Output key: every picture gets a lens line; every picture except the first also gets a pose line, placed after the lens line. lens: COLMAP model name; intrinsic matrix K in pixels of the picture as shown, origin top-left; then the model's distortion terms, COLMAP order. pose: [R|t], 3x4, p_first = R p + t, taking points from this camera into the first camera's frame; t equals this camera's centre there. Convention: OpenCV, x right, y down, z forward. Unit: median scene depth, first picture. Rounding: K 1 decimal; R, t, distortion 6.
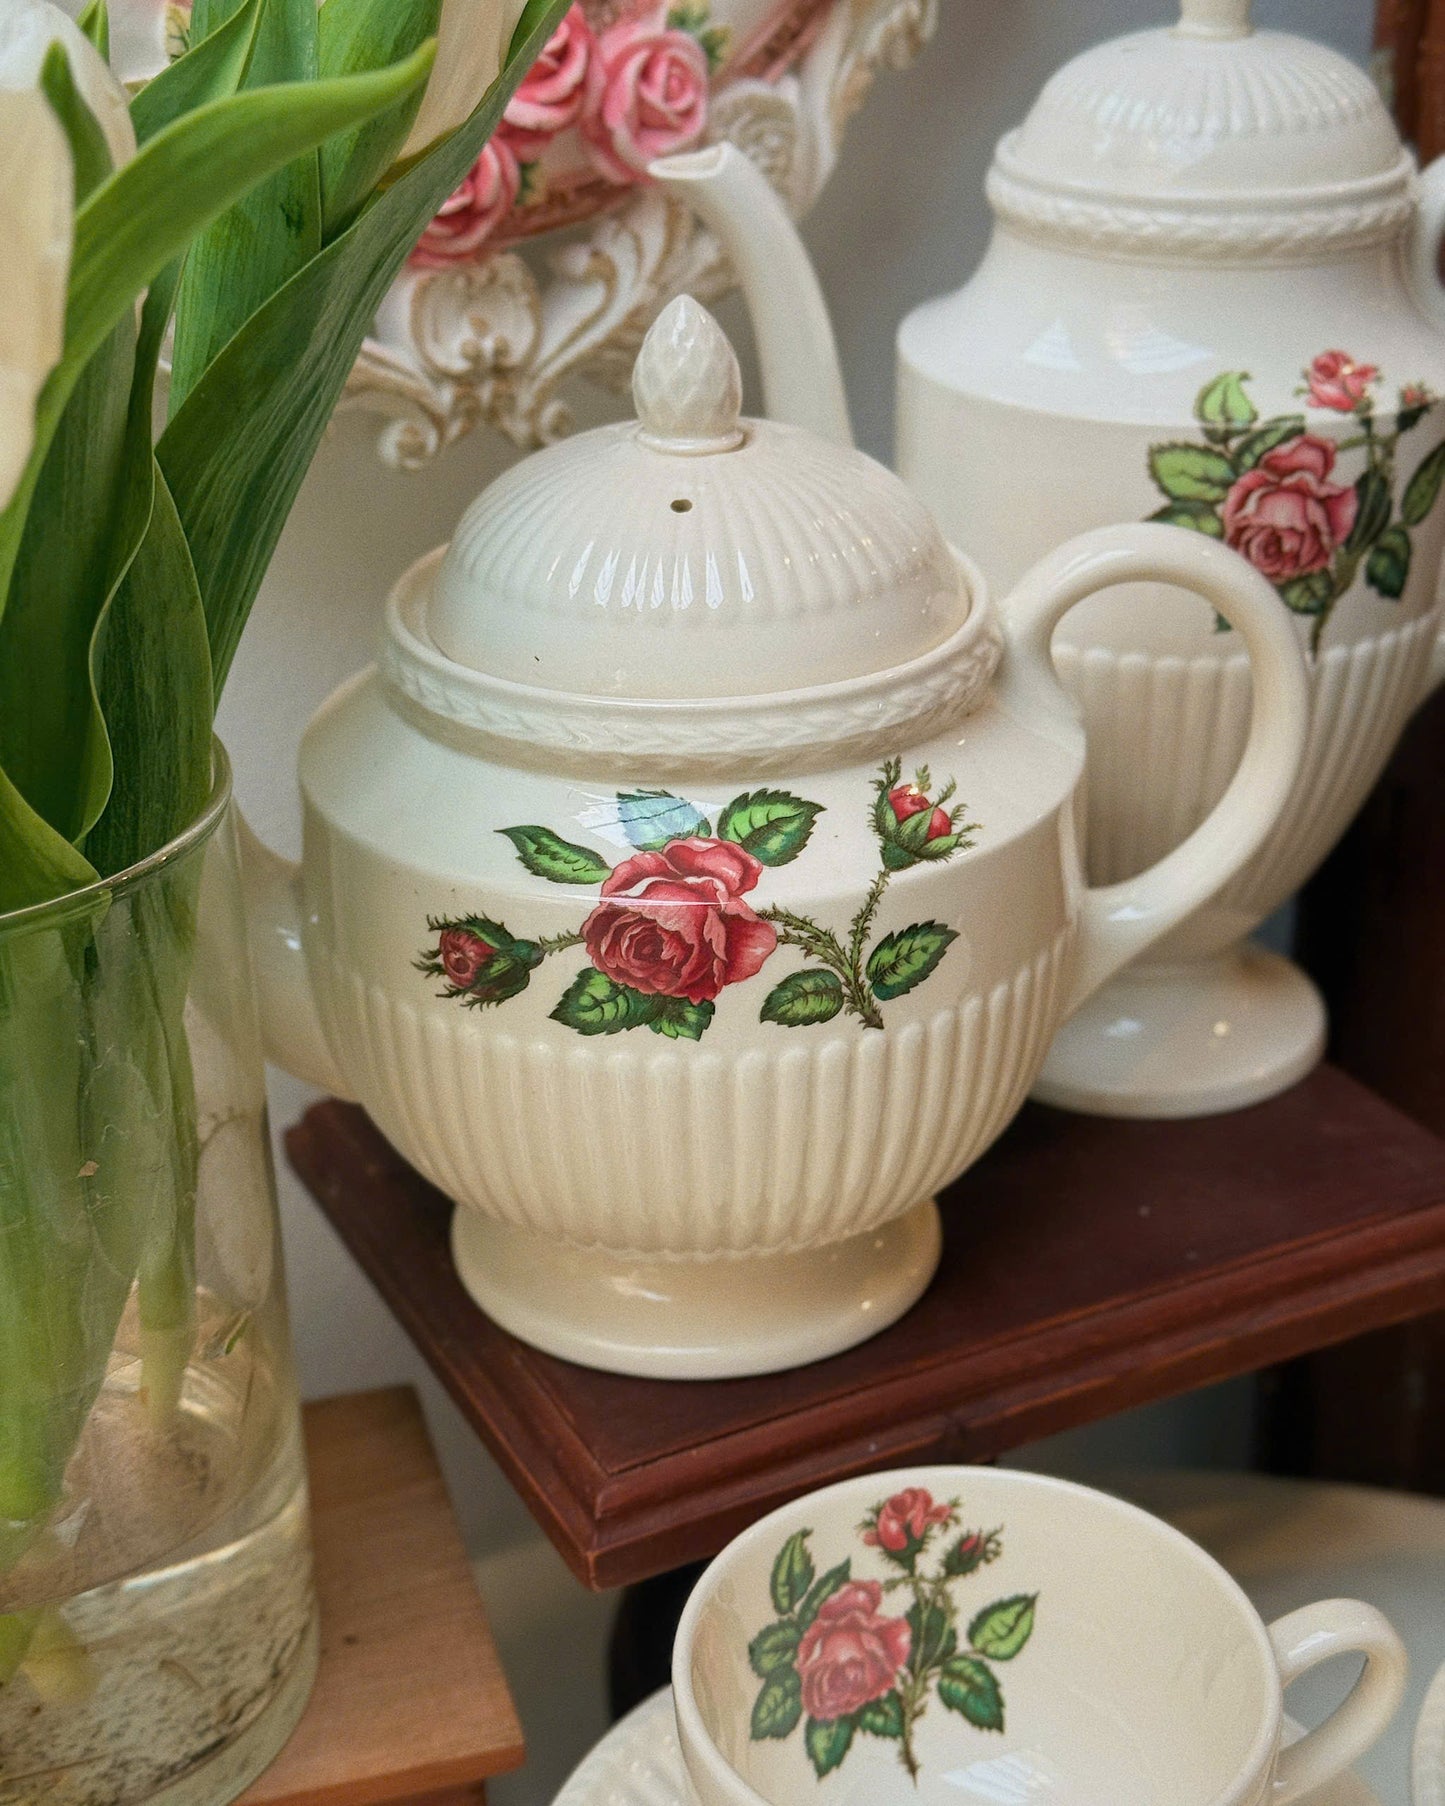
lens RADIAL K [[2739.1, 0, 708.4], [0, 2739.1, 914.8], [0, 0, 1]] dist [0.148726, -0.132449]
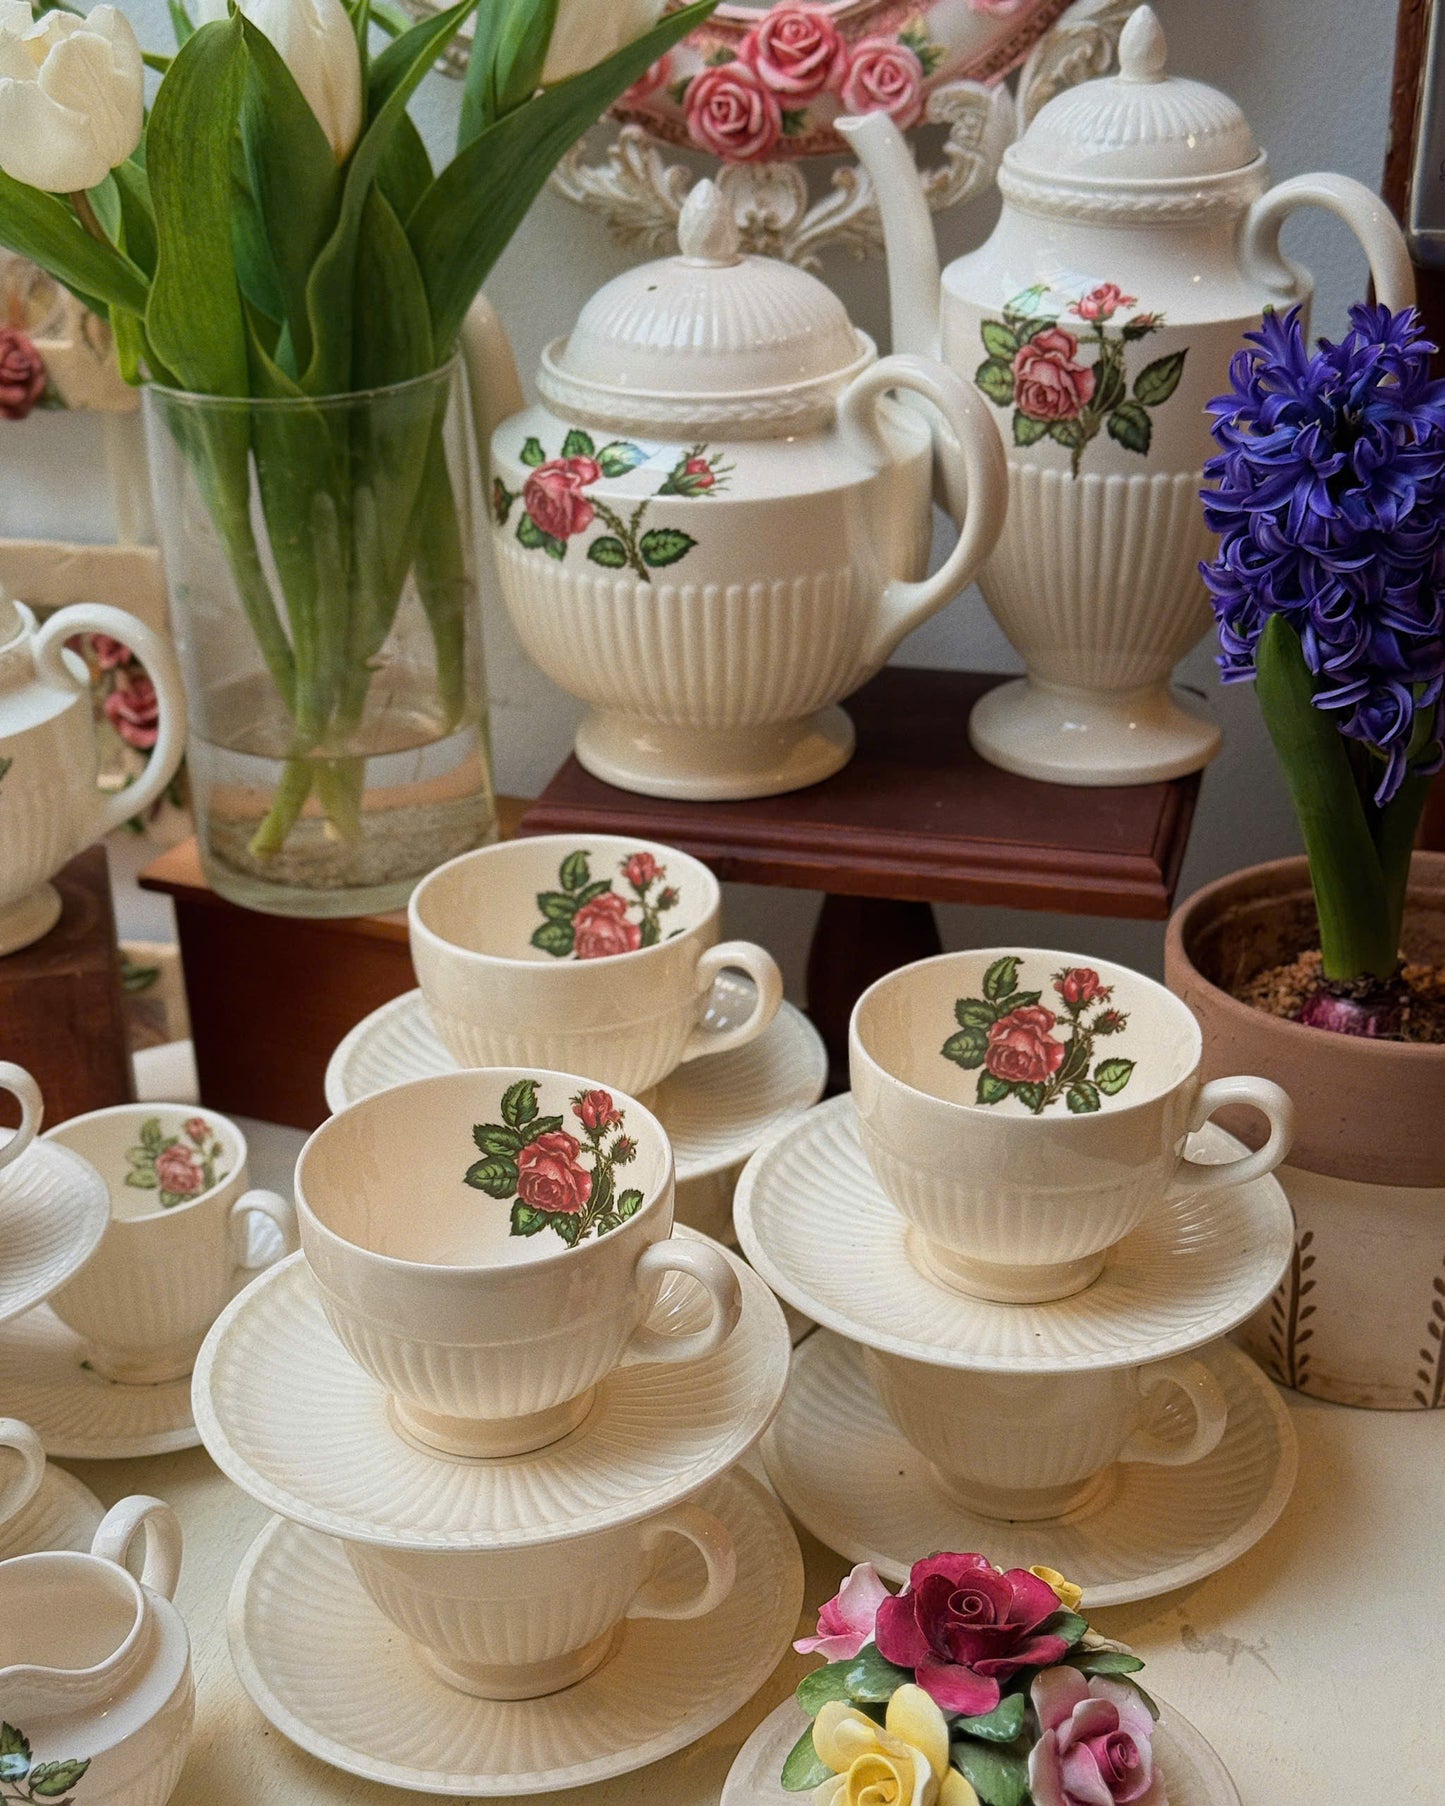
lens RADIAL K [[2727.6, 0, 717.0], [0, 2727.6, 964.5], [0, 0, 1]] dist [0.169586, -0.301006]
pose [[0.751321, 0.297609, -0.589021, 1.189068], [-0.286334, 0.951161, 0.115353, 0.056666], [0.594583, 0.081990, 0.799843, -0.410631]]
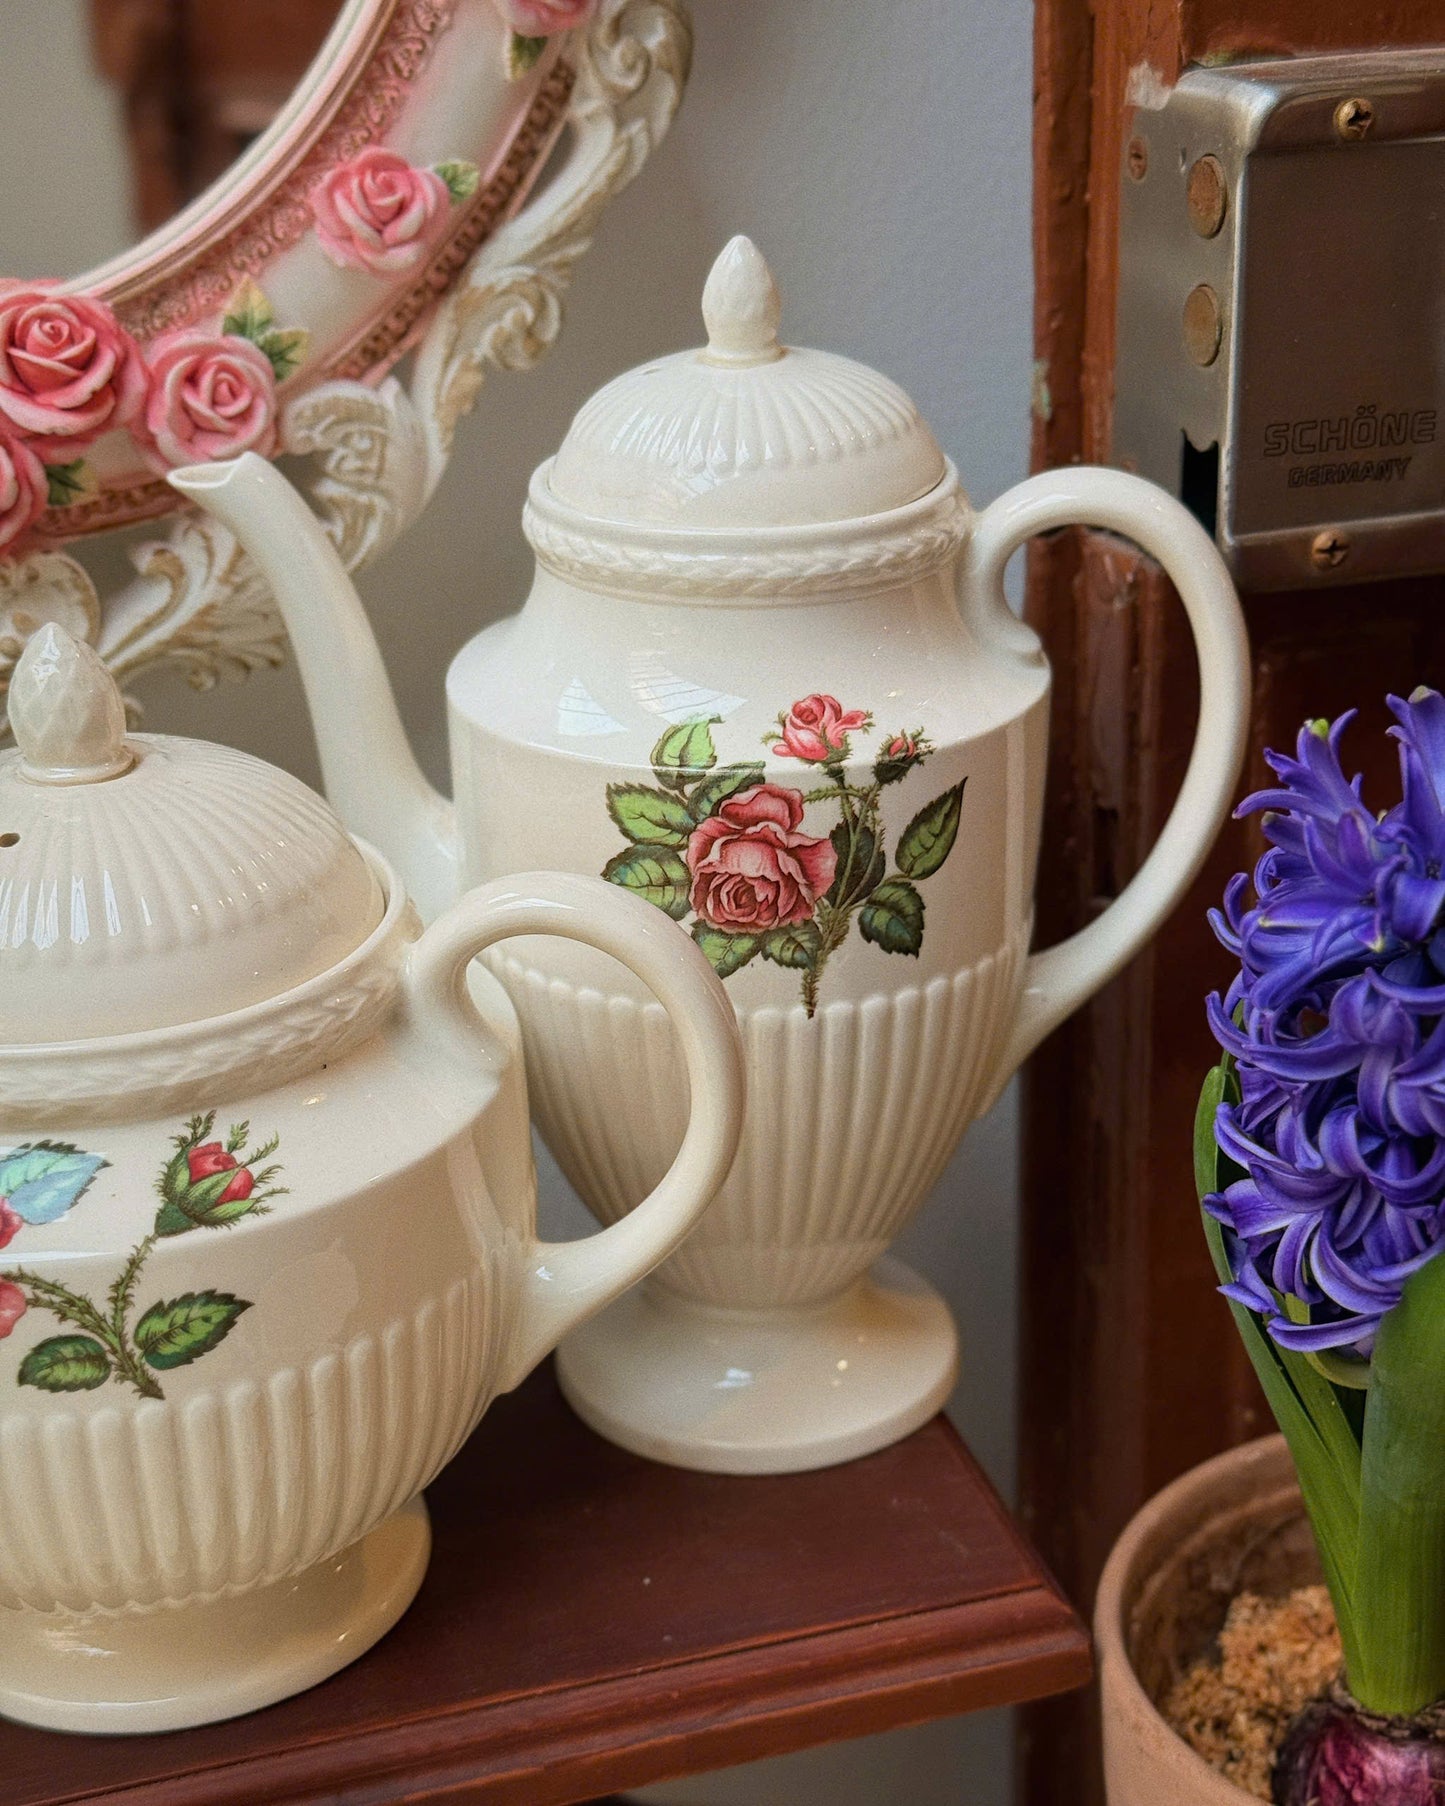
lens RADIAL K [[2727.6, 0, 717.0], [0, 2727.6, 964.5], [0, 0, 1]] dist [0.169586, -0.301006]
pose [[0.981809, 0.057743, -0.180877, 0.389276], [-0.064296, 0.997462, -0.030575, -0.085900], [0.178653, 0.041648, 0.983030, 0.084693]]
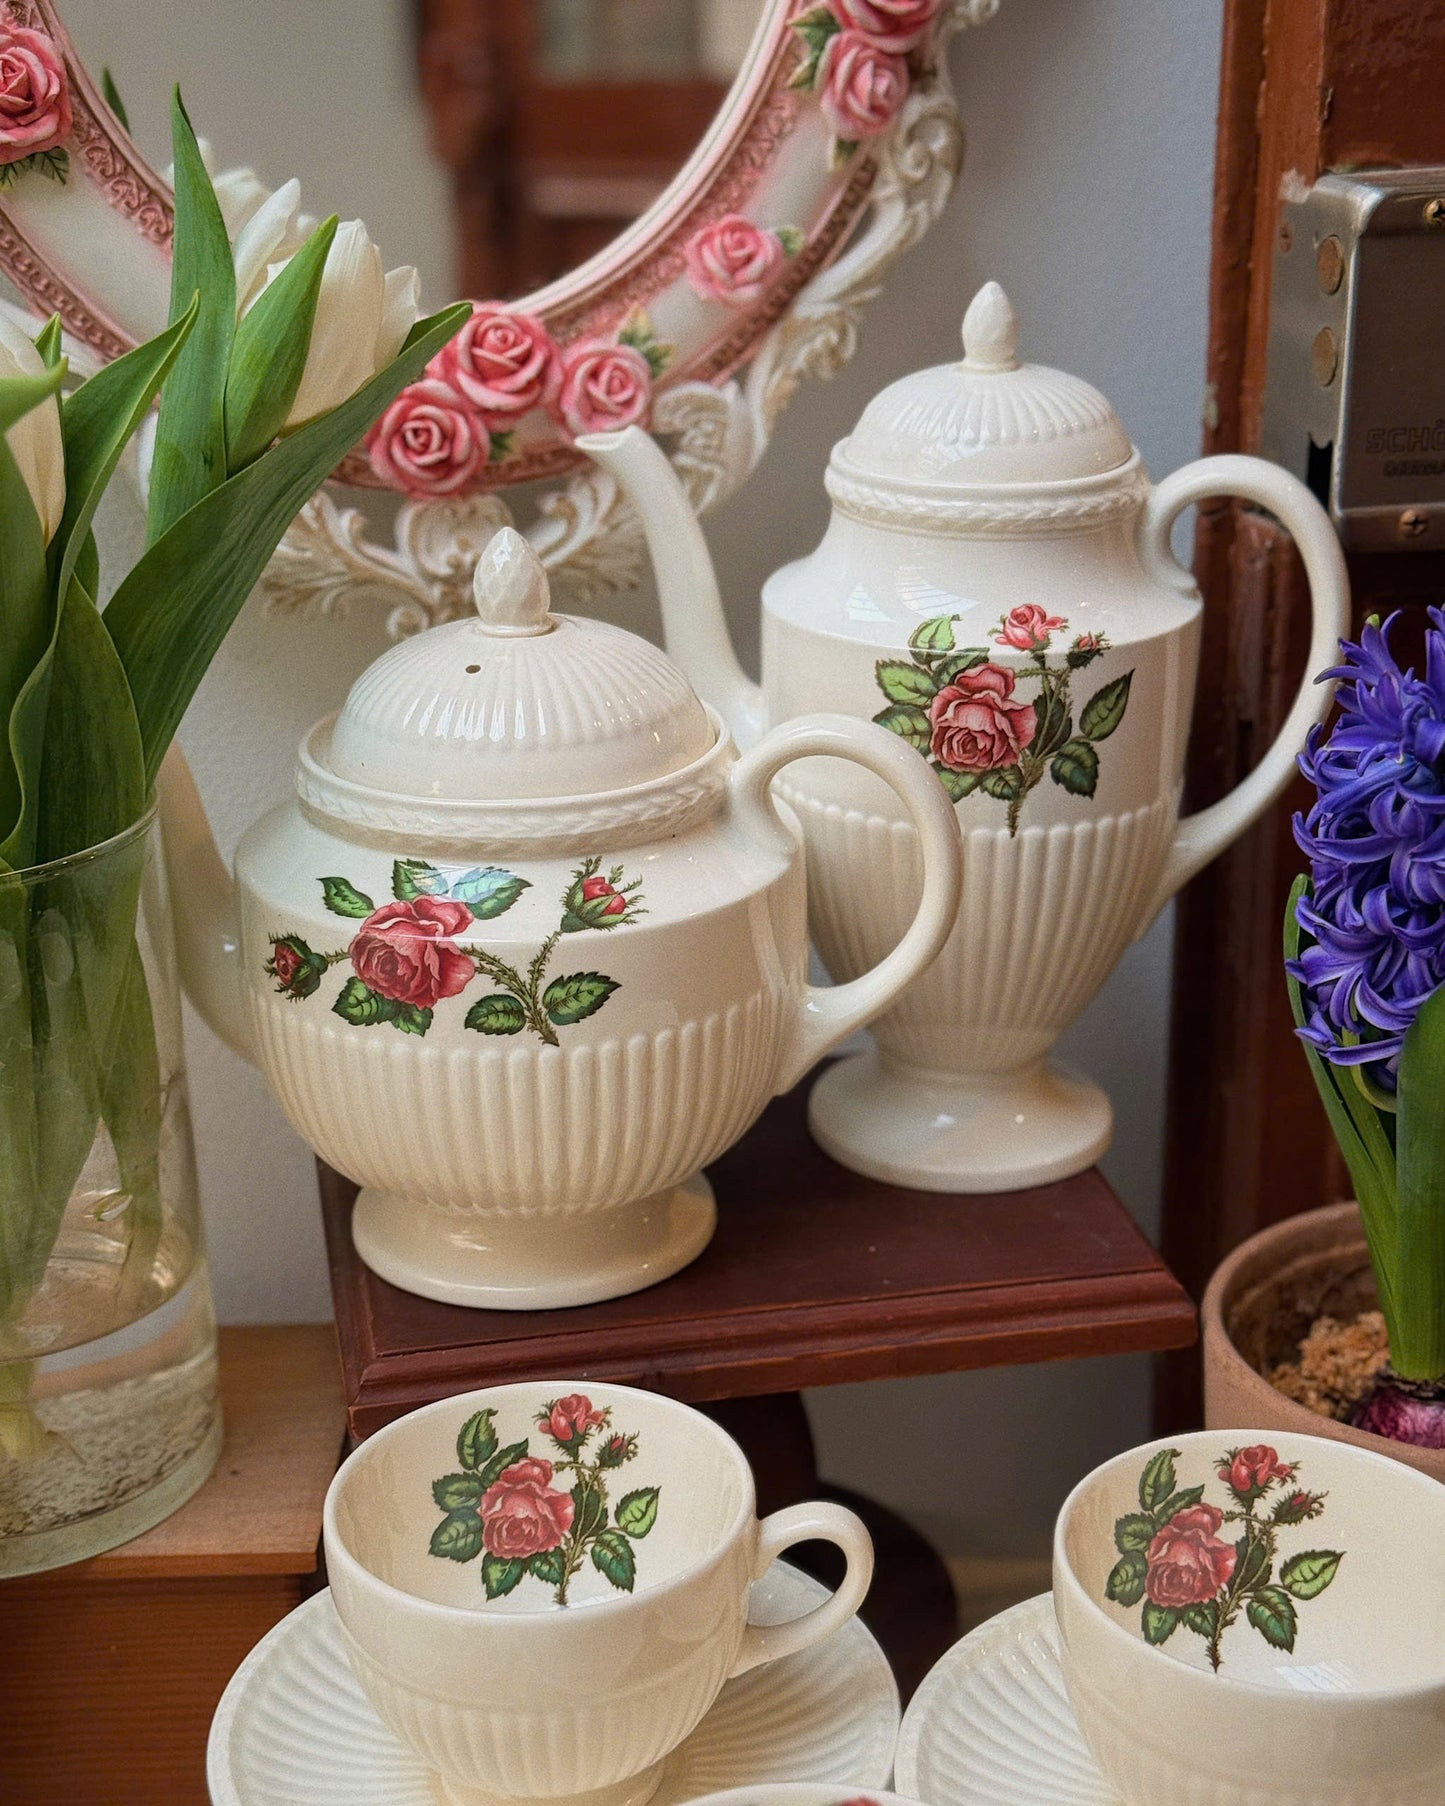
lens RADIAL K [[2739.1, 0, 708.4], [0, 2739.1, 914.8], [0, 0, 1]] dist [0.148726, -0.132449]
pose [[0.959537, 0.099612, -0.263374, 0.468673], [-0.122277, 0.989948, -0.071072, 0.061298], [0.253647, 0.100401, 0.962072, -0.316318]]
